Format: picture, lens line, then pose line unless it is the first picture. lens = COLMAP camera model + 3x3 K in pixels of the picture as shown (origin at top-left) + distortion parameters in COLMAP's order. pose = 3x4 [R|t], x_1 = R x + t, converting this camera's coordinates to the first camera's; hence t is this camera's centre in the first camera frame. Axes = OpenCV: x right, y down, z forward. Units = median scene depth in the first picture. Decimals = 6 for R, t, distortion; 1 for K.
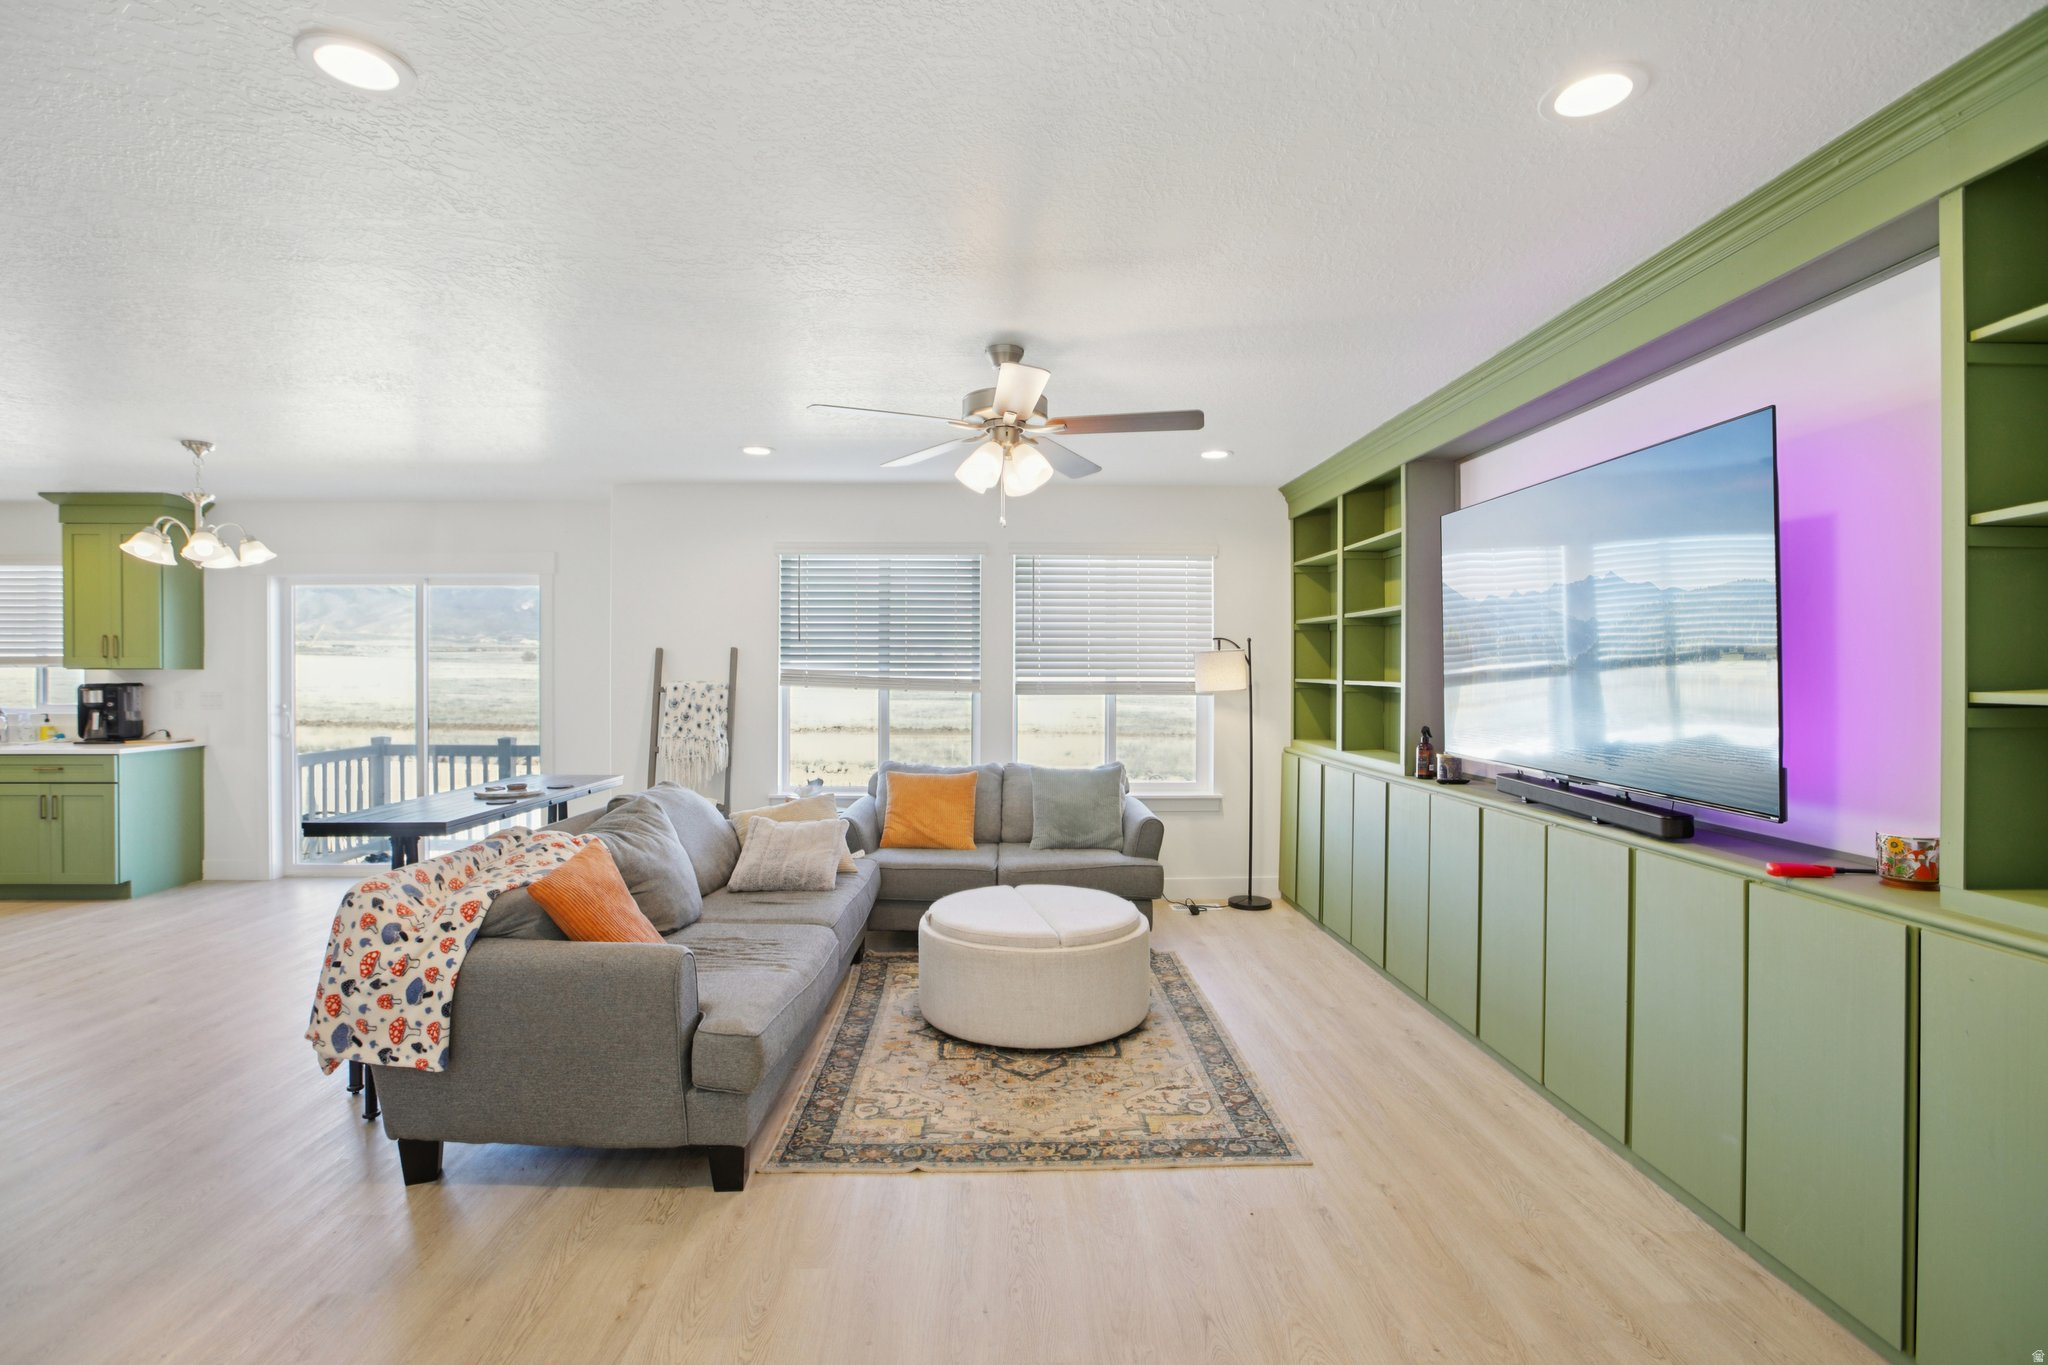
lens RADIAL K [[966.3, 0, 1024.6], [0, 966.3, 671.6], [0, 0, 1]] dist [-0.040838, 0.015340]
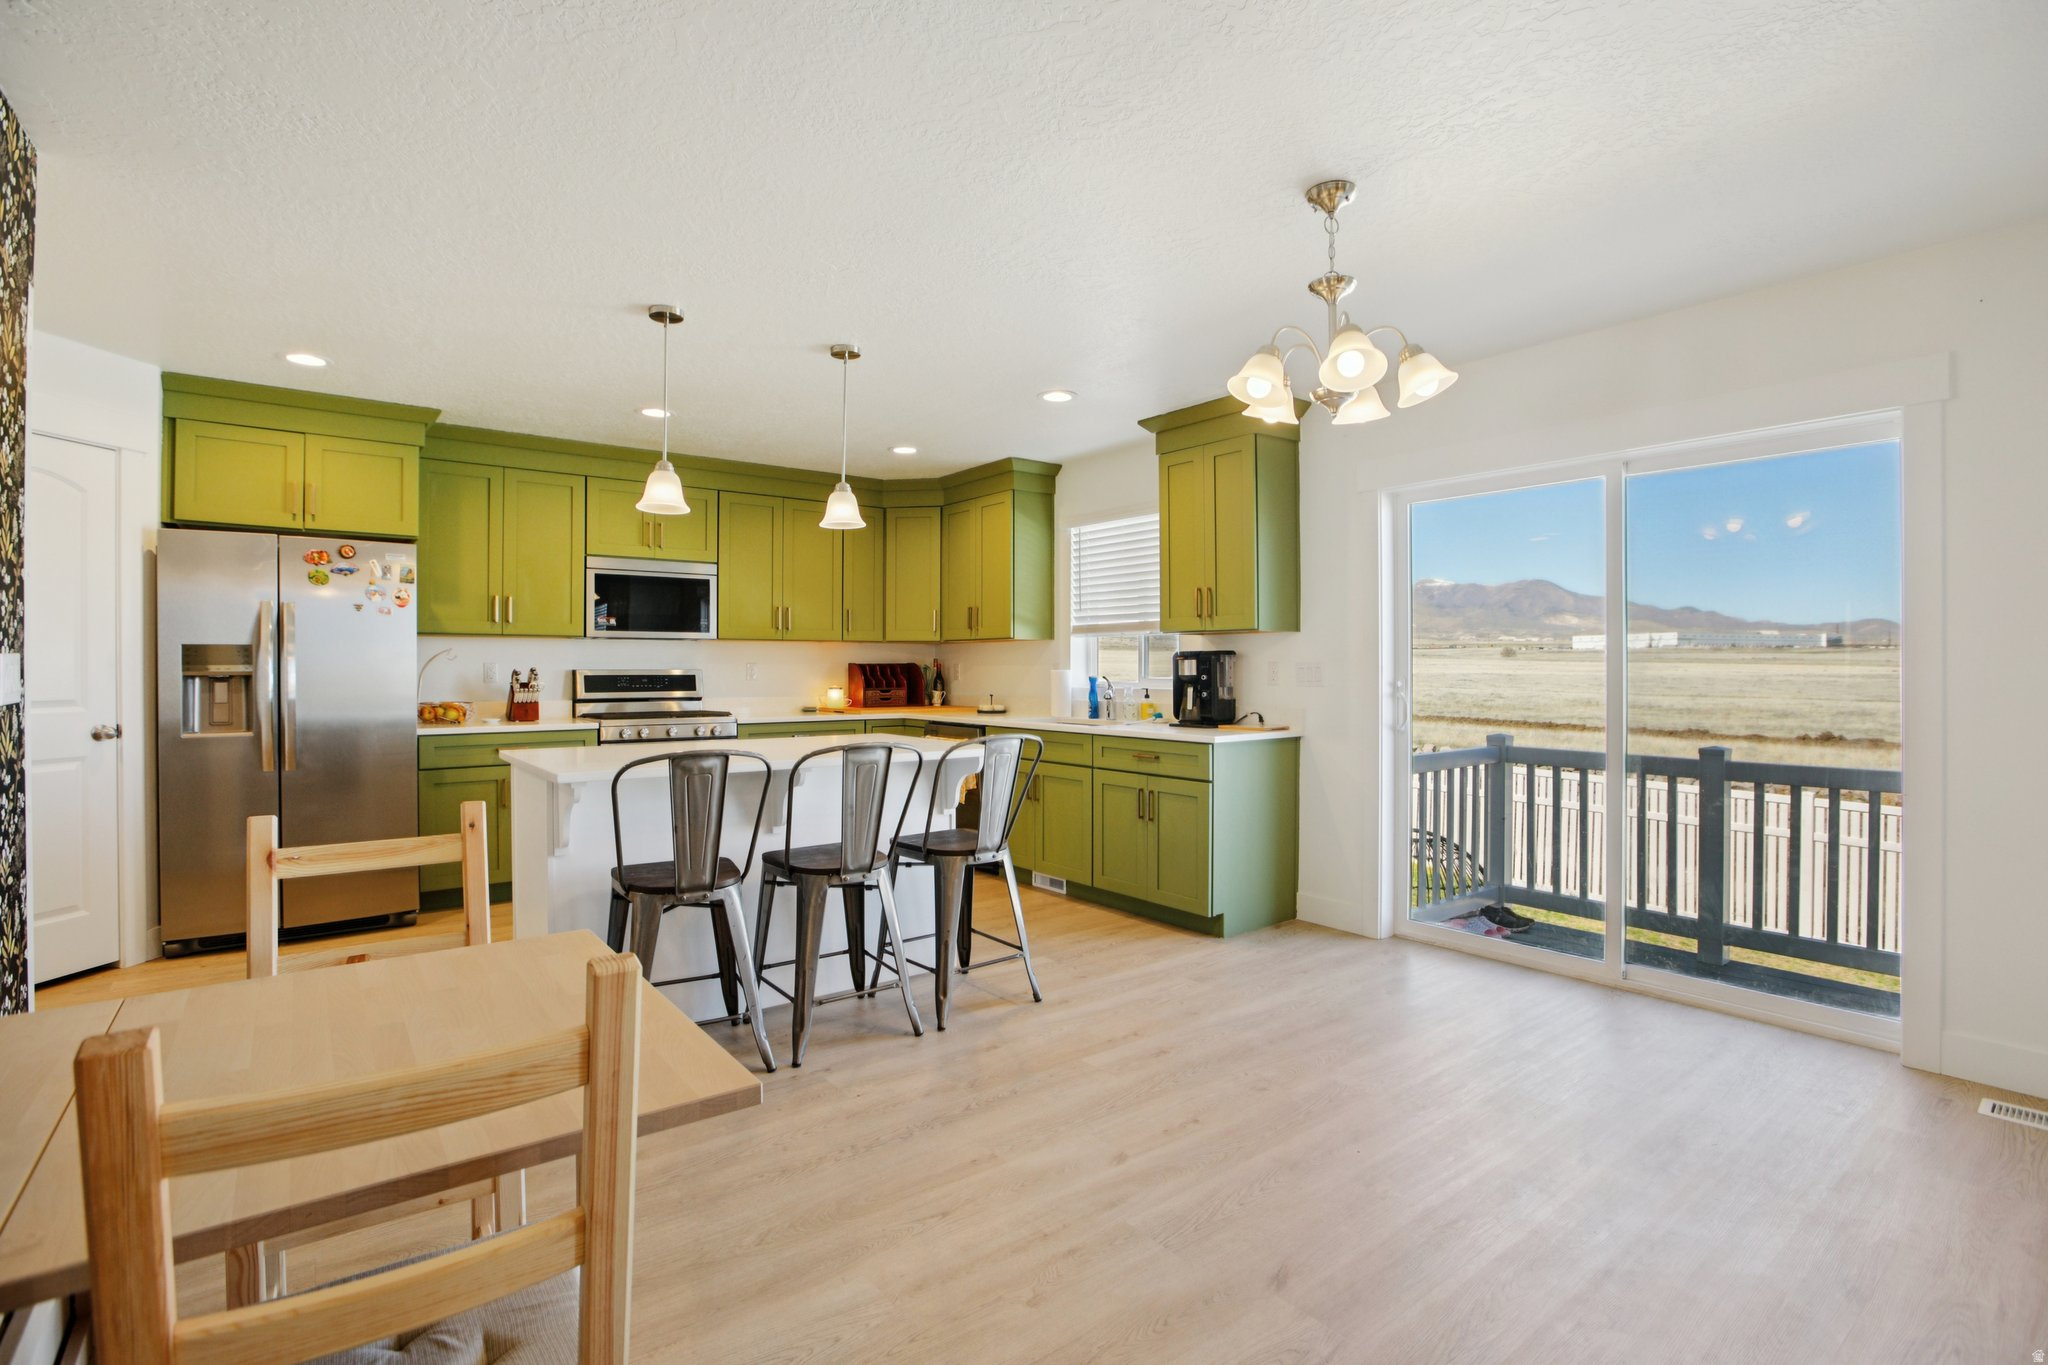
lens RADIAL K [[966.3, 0, 1024.6], [0, 966.3, 671.6], [0, 0, 1]] dist [-0.040838, 0.015340]
pose [[0.587576, 0.003639, -0.809161, -0.404321], [-0.000604, 0.999992, 0.004058, 0.026156], [0.809168, -0.001896, 0.587574, 0.404039]]
